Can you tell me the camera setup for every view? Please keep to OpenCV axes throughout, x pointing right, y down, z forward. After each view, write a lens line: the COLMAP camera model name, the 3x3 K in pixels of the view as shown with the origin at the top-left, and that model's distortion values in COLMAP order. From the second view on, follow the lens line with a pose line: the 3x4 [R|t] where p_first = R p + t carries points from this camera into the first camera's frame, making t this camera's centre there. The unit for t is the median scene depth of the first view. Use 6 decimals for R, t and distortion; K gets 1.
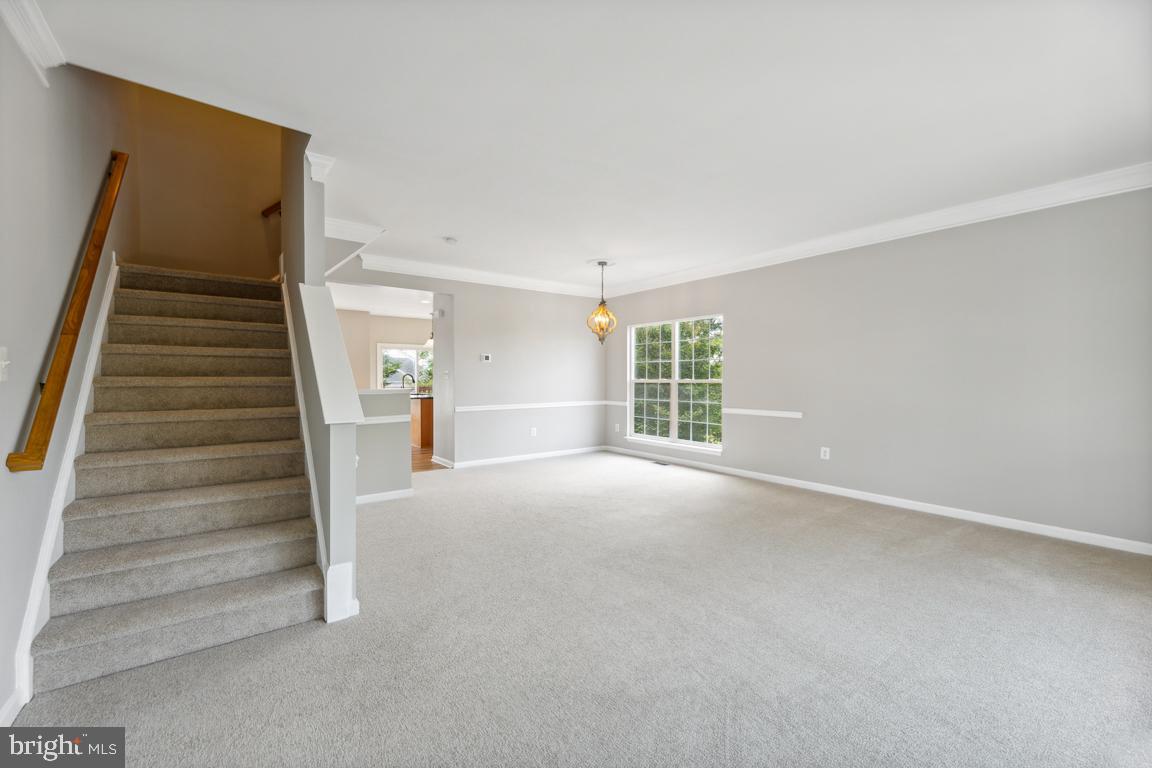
lens RADIAL K [[474.3, 0, 568.8], [0, 474.3, 386.7], [0, 0, 1]] dist [-0.005010, 0.000469]
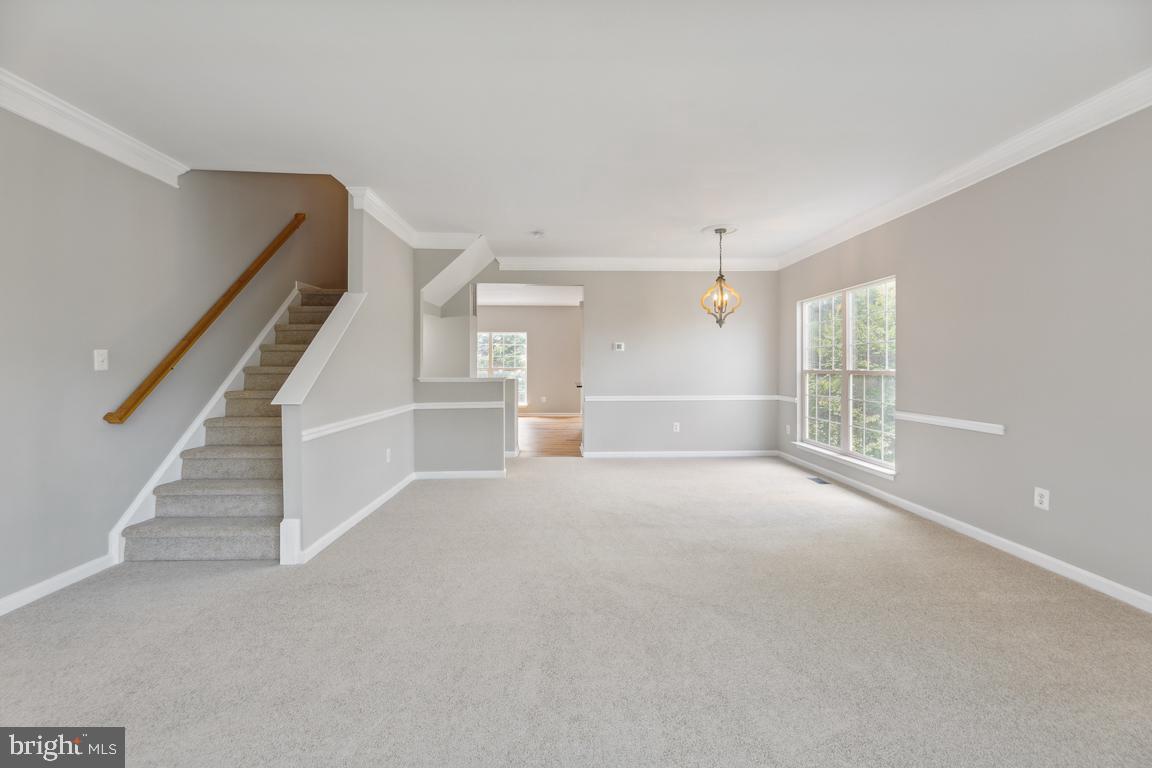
lens RADIAL K [[474.3, 0, 565.6], [0, 474.3, 372.3], [0, 0, 1]] dist [-0.005010, 0.000469]
pose [[0.820055, 0.006475, -0.572248, 0.333403], [-0.011174, 0.999927, -0.004700, -0.003430], [0.572176, 0.010248, 0.820067, 0.165268]]
